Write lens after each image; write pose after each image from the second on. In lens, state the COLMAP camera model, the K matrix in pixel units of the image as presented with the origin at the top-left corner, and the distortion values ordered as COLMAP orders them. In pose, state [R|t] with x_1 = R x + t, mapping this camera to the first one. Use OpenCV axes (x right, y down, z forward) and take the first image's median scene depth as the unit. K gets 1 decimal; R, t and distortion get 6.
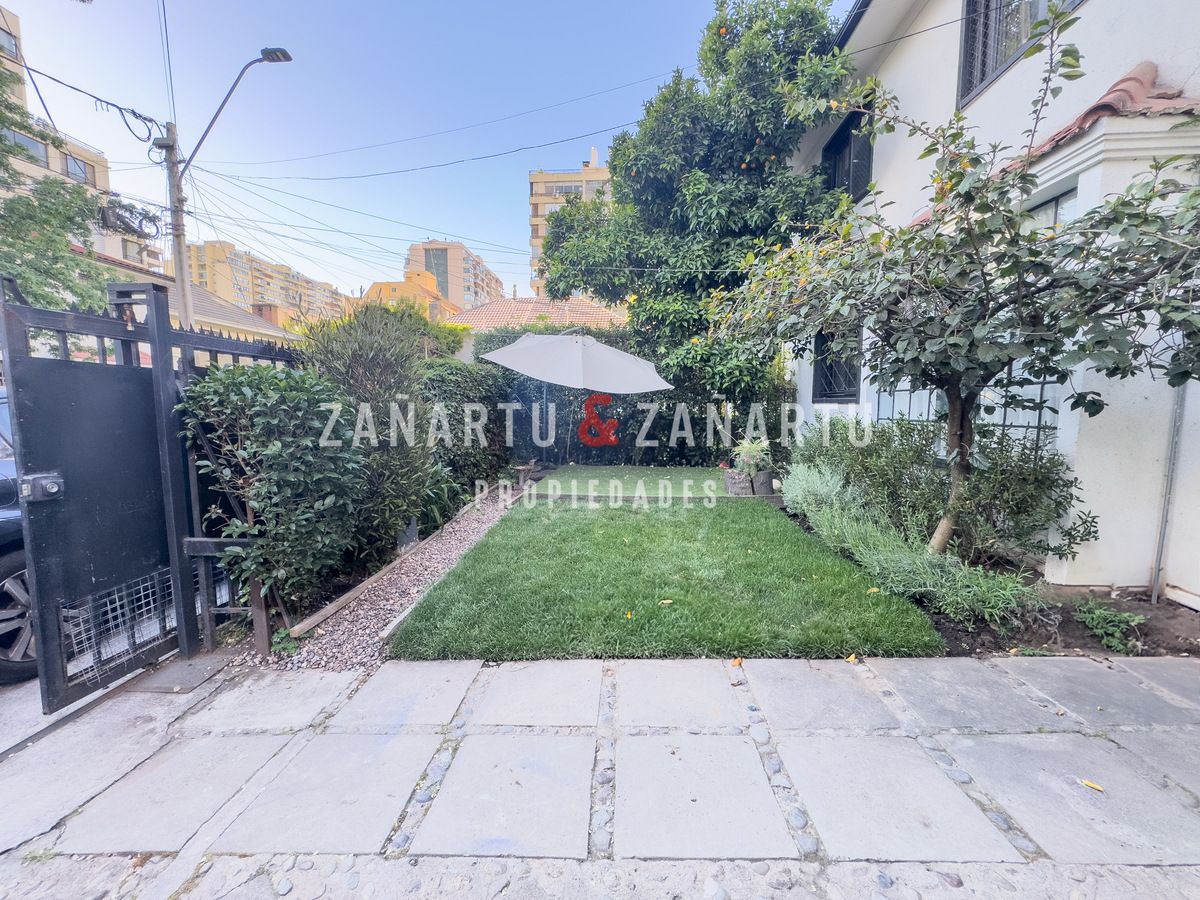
lens RADIAL K [[473.9, 0, 600.0], [0, 473.9, 450.0], [0, 0, 1]] dist [0.000111, 0.000034]
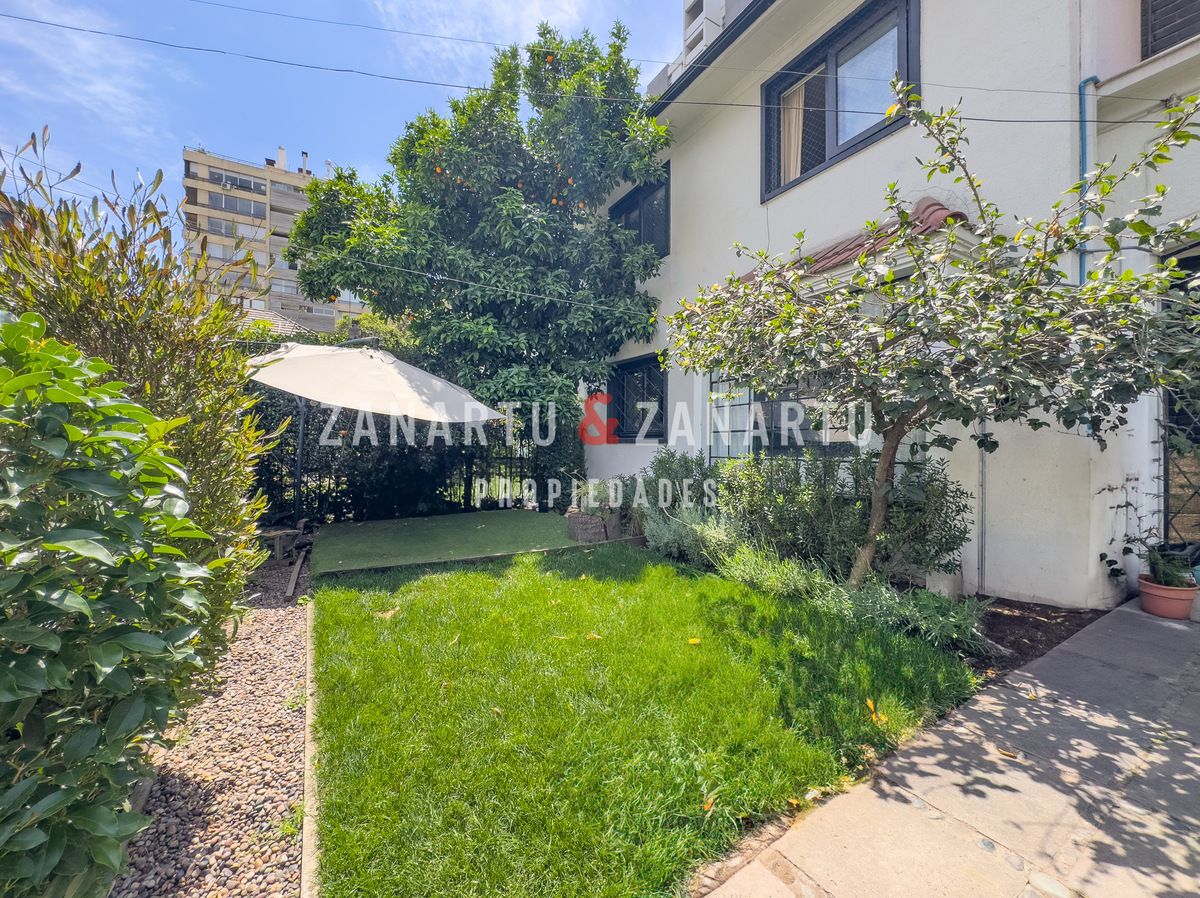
lens RADIAL K [[473.9, 0, 600.0], [0, 473.9, 449.0], [0, 0, 1]] dist [0.000111, 0.000034]
pose [[0.831431, 0.023004, 0.555152, -0.145750], [0.026232, 0.996403, -0.080575, -0.002955], [-0.555009, 0.081555, 0.827837, 0.164494]]
